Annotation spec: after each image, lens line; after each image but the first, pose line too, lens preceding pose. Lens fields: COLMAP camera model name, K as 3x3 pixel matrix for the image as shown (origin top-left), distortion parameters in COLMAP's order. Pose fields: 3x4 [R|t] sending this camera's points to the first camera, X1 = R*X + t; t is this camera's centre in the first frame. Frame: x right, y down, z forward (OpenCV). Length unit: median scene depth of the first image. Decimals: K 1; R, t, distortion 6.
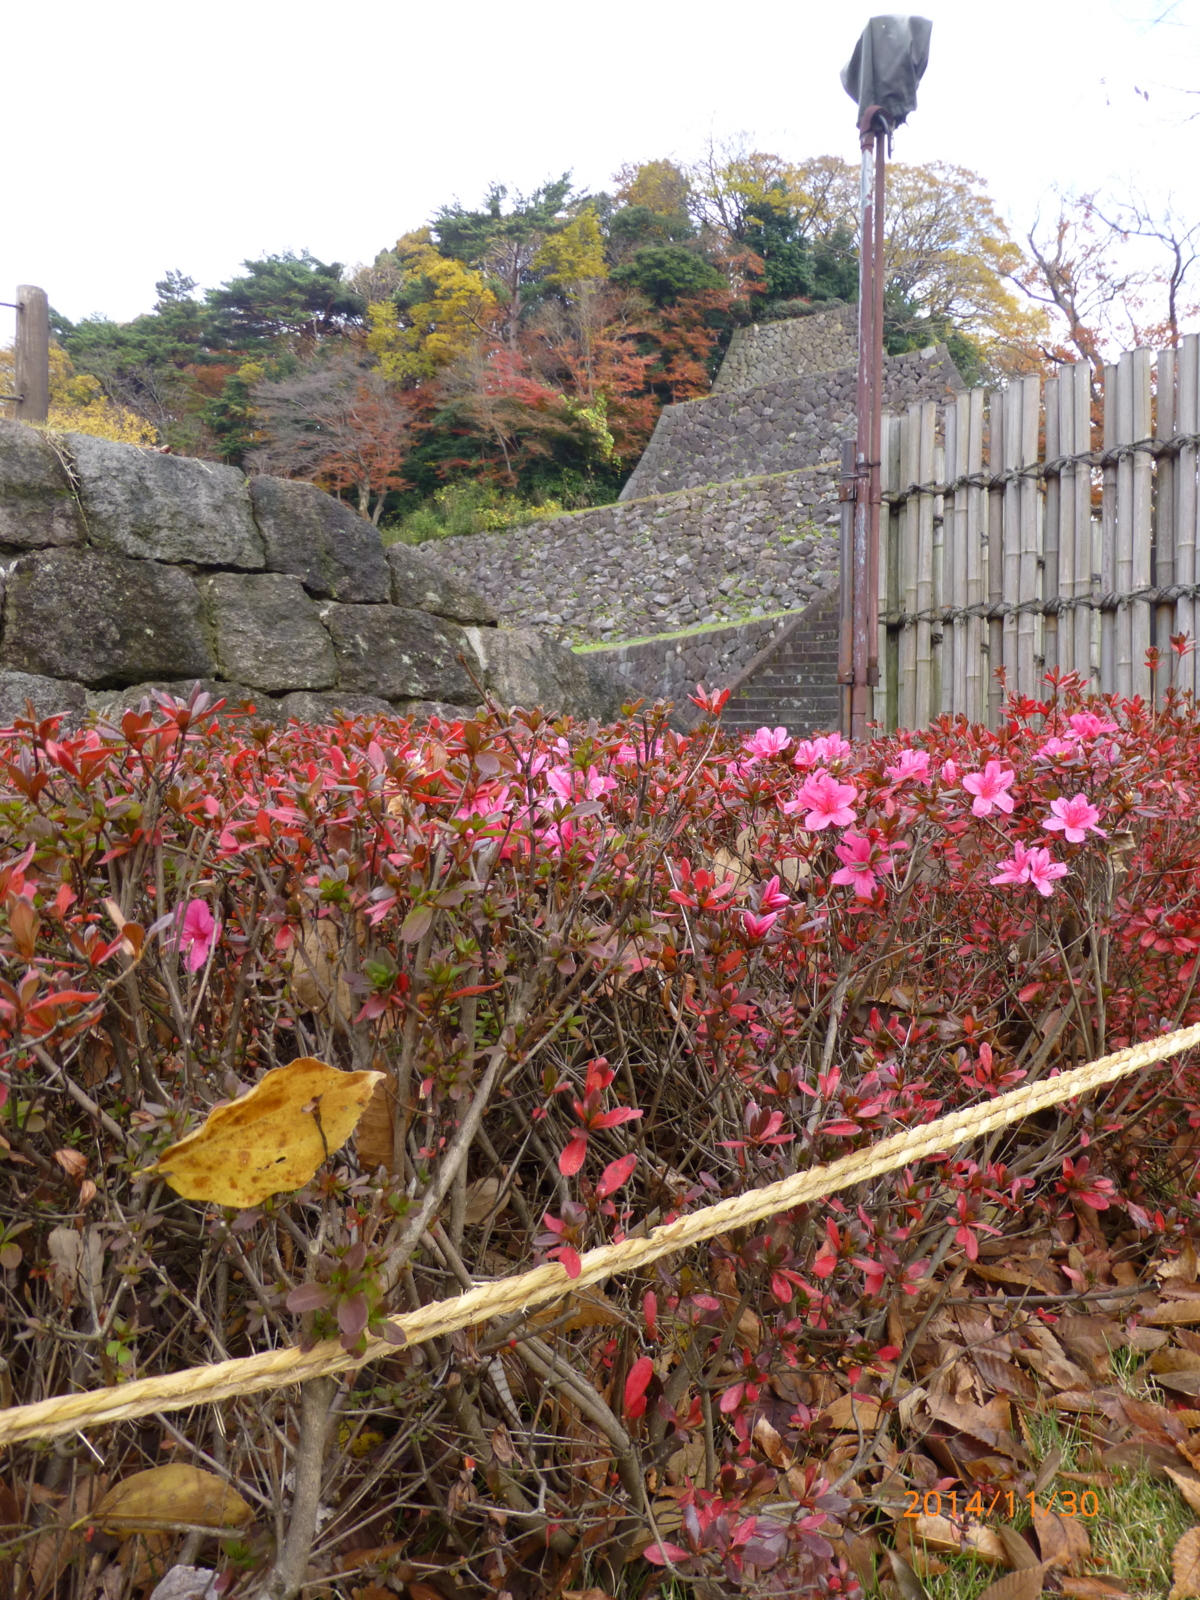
lens RADIAL K [[1117.3, 0, 600.0], [0, 1117.3, 800.0], [0, 0, 1]] dist [-0.043888, 0.000454]
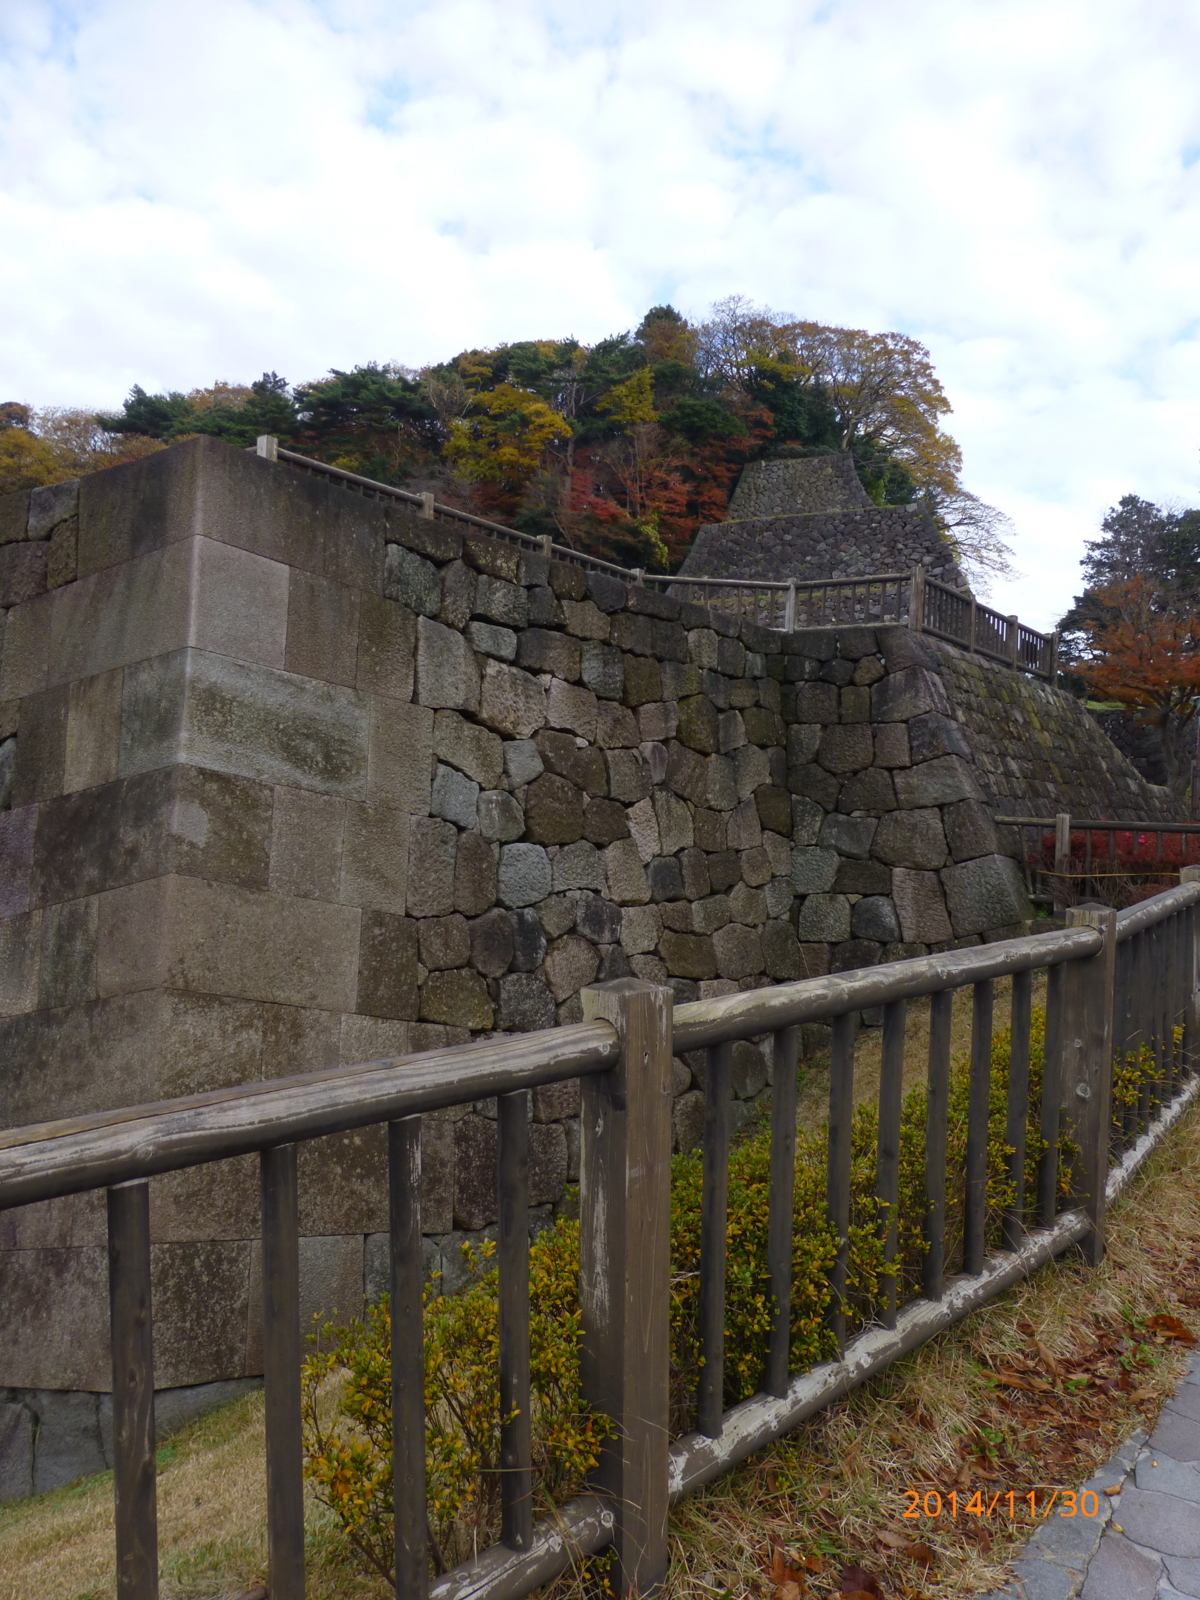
lens RADIAL K [[1117.3, 0, 600.0], [0, 1117.3, 800.0], [0, 0, 1]] dist [-0.043888, 0.000454]
pose [[0.992116, 0.026828, 0.122419, -0.202850], [-0.023045, 0.999215, -0.032214, 0.012972], [-0.123187, 0.029139, 0.991956, -0.261322]]
